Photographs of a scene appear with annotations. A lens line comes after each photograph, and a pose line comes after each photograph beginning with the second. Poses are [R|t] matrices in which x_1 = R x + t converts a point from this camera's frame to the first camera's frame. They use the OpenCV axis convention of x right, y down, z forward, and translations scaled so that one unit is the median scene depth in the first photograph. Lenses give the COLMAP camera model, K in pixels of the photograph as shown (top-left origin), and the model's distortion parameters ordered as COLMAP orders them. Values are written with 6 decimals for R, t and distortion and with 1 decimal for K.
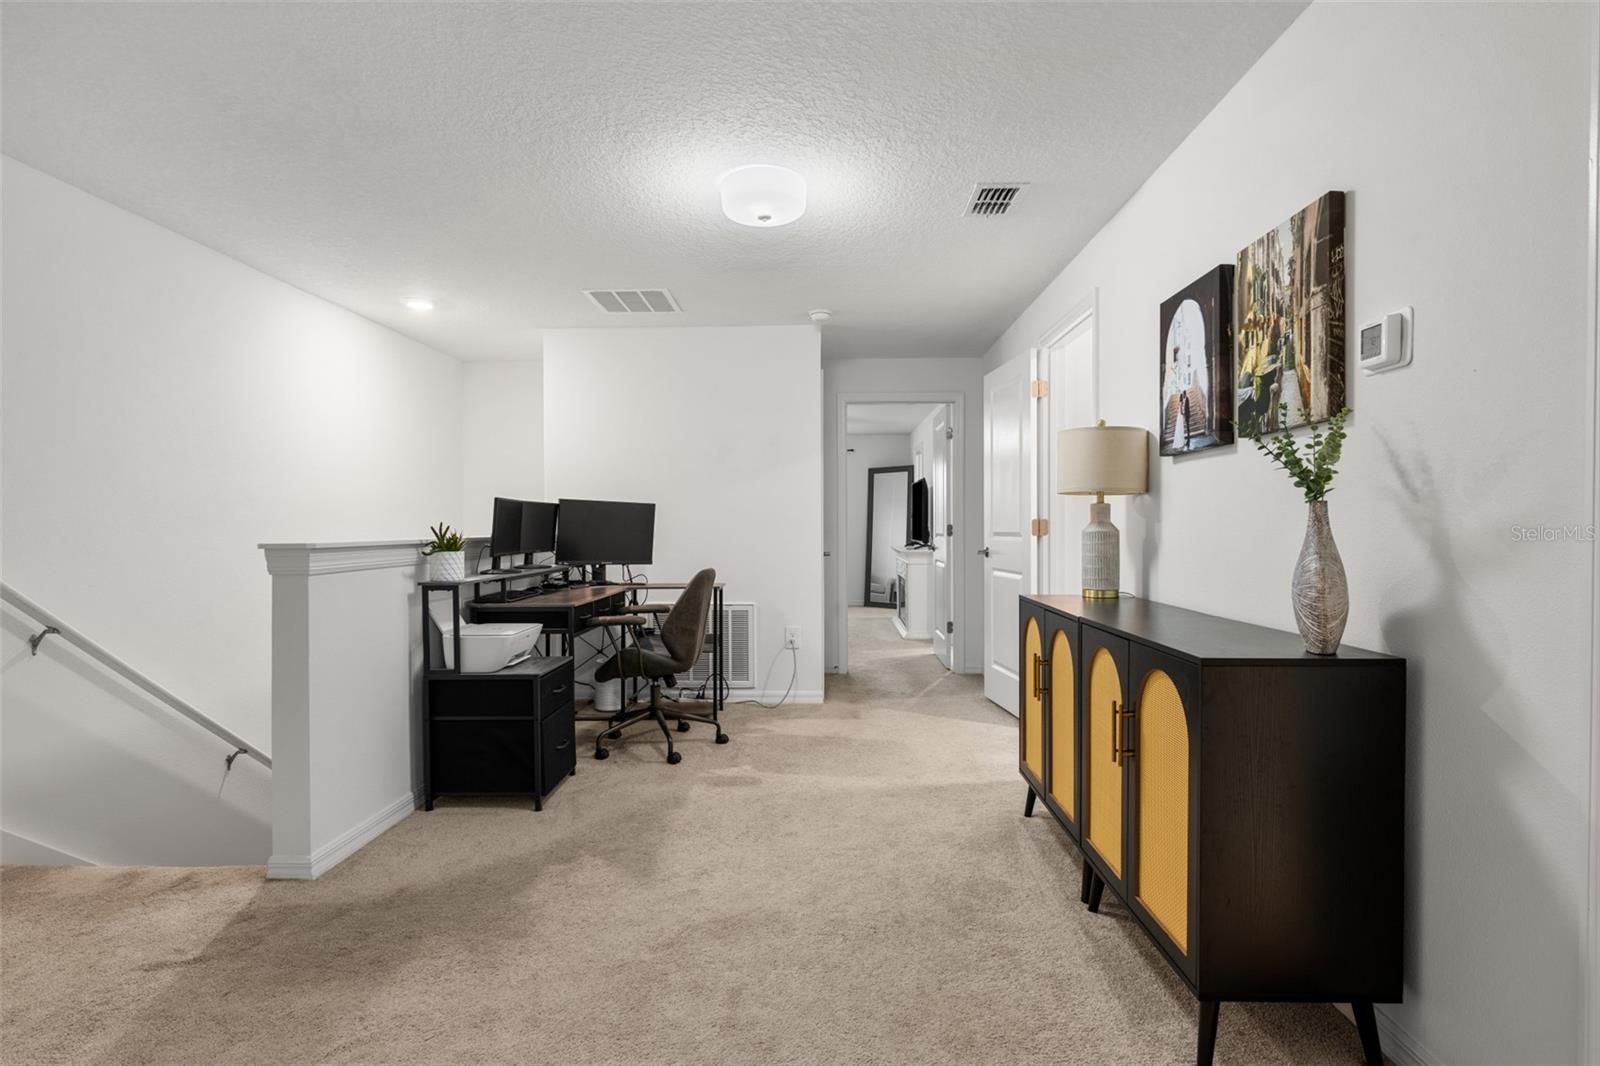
lens RADIAL K [[801.6, 0, 803.0], [0, 801.6, 540.1], [0, 0, 1]] dist [-0.000559, -0.000413]
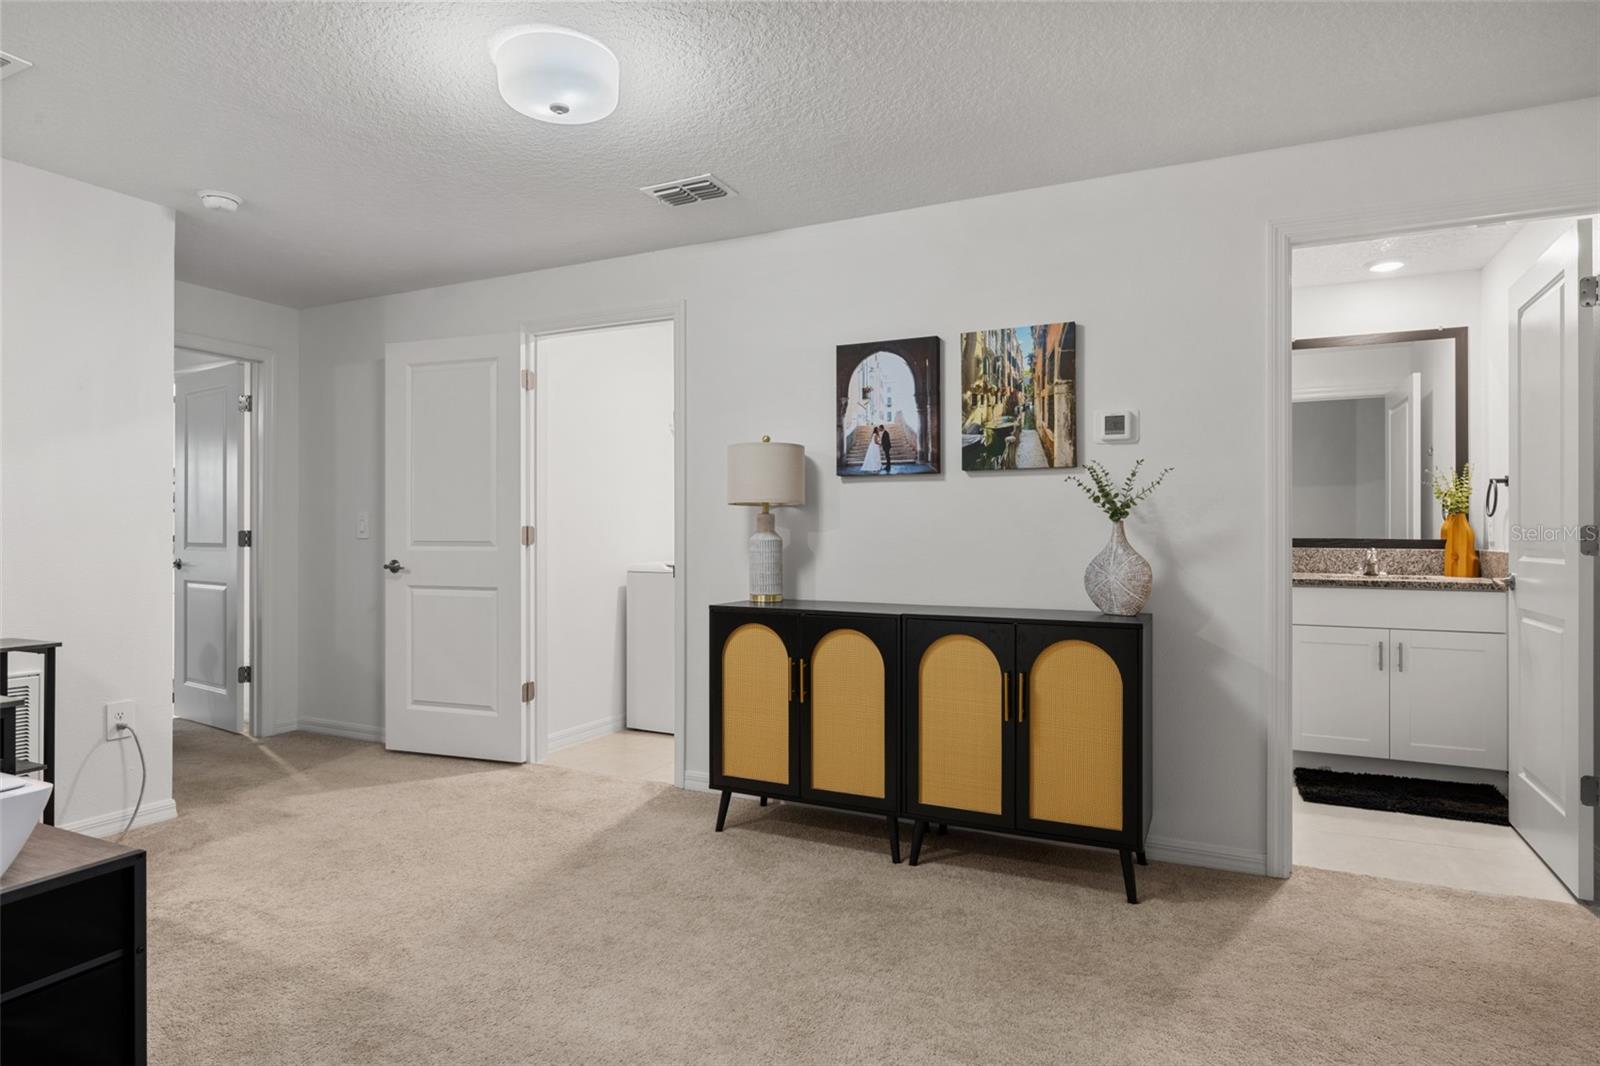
lens RADIAL K [[874.6, 0, 800.0], [0, 874.6, 533.0], [0, 0, 1]] dist [-0.001206, -0.000441]
pose [[0.417415, 0.008266, 0.908679, -0.970412], [0.009402, 0.999866, -0.013414, -0.005763], [-0.908668, 0.014142, 0.417281, 0.685559]]
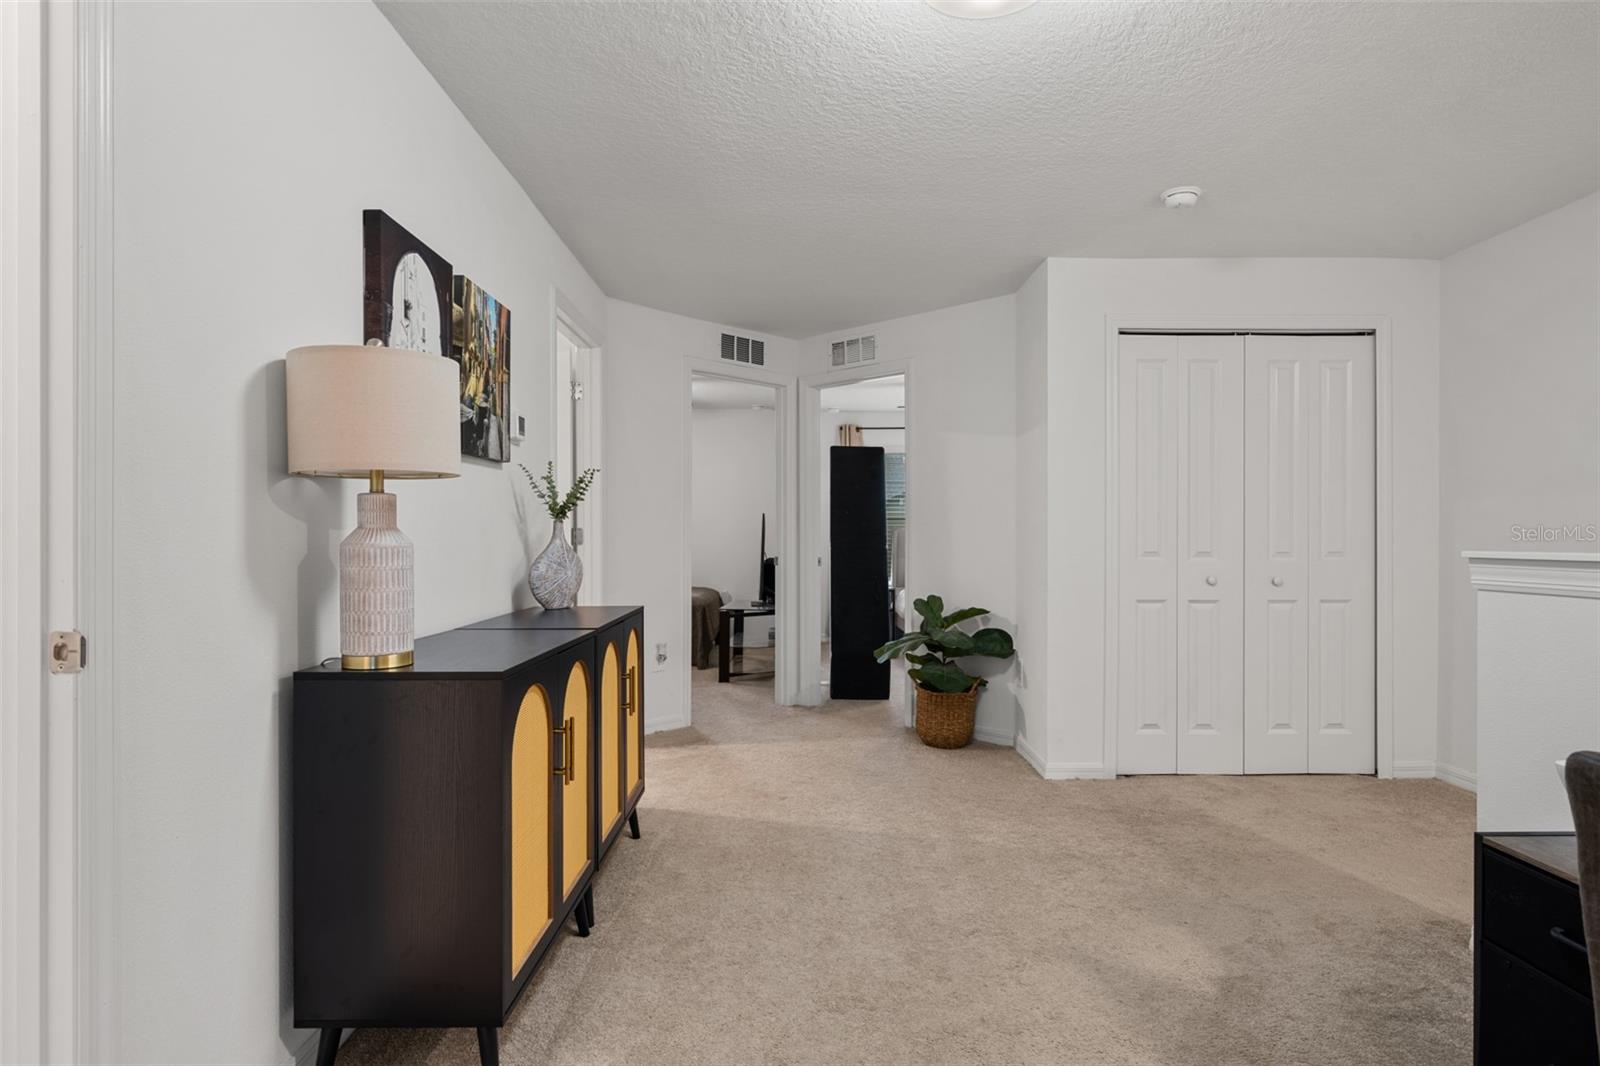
lens RADIAL K [[877.5, 0, 800.0], [0, 877.5, 533.0], [0, 0, 1]] dist [-0.000603, -0.000096]
pose [[-0.999653, 0.002869, -0.026191, 0.142379], [0.002557, 0.999925, 0.011938, -0.035338], [0.026223, 0.011867, -0.999586, 2.328877]]
